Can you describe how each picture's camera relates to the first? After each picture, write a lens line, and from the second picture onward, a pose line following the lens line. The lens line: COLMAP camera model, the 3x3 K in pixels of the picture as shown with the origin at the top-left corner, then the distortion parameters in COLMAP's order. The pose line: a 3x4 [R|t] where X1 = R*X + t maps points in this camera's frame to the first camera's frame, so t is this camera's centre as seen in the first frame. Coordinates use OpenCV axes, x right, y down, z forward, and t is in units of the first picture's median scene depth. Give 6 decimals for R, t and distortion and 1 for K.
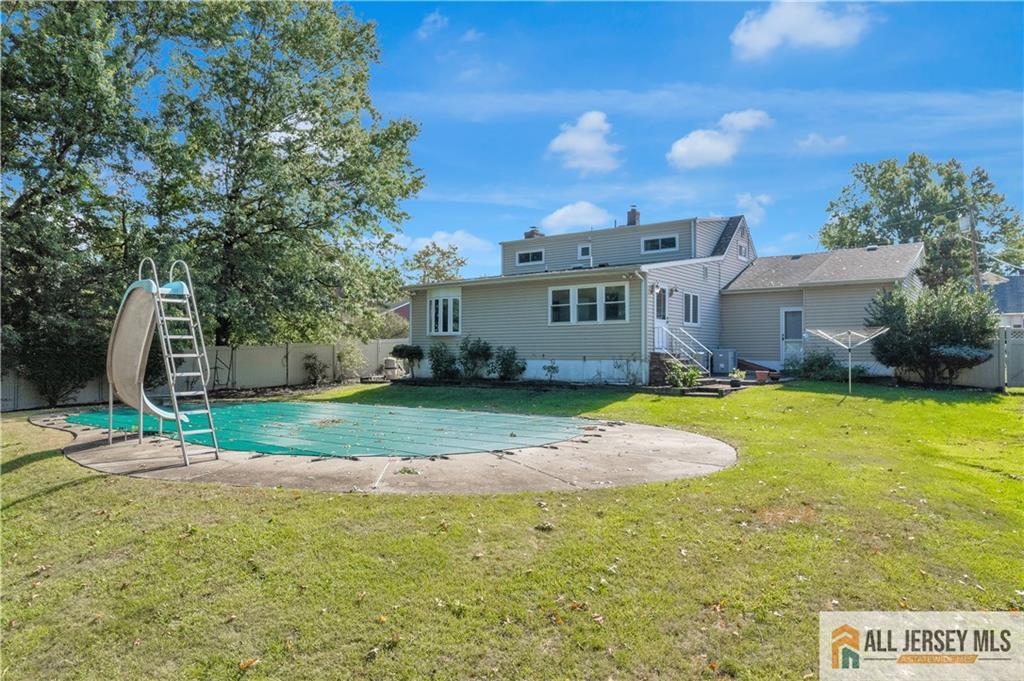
lens RADIAL K [[656.5, 0, 516.5], [0, 656.5, 335.9], [0, 0, 1]] dist [-0.092689, 0.079849]
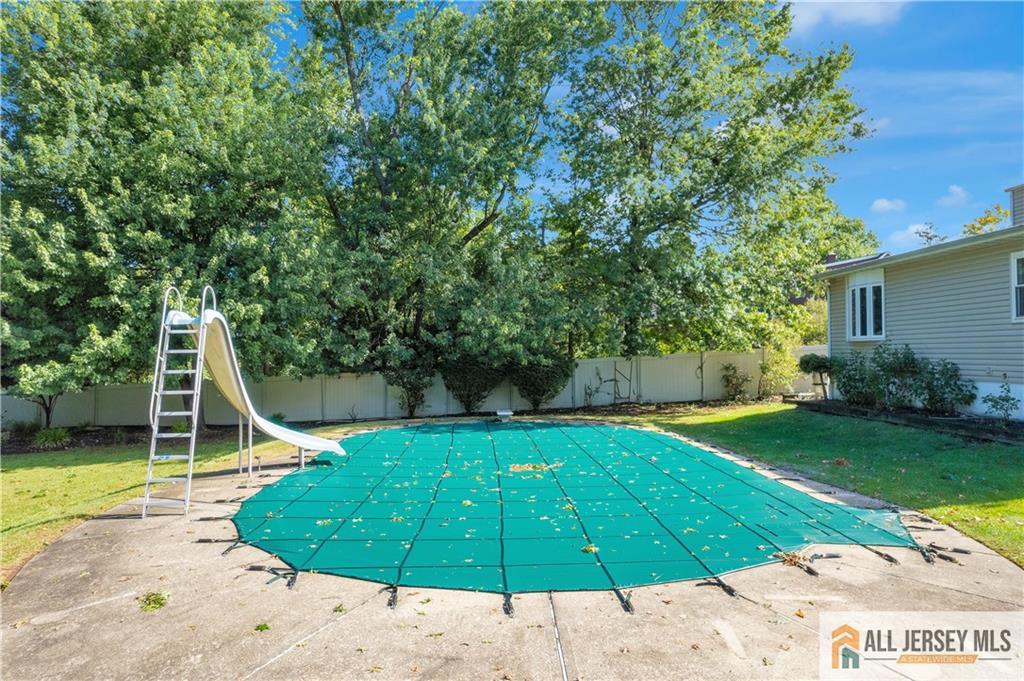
lens RADIAL K [[656.5, 0, 516.5], [0, 656.5, 335.9], [0, 0, 1]] dist [-0.092689, 0.079849]
pose [[0.637151, -0.025213, -0.770326, 0.176536], [0.027487, 0.999572, -0.009981, -0.009070], [0.770248, -0.014815, 0.637572, 0.292175]]
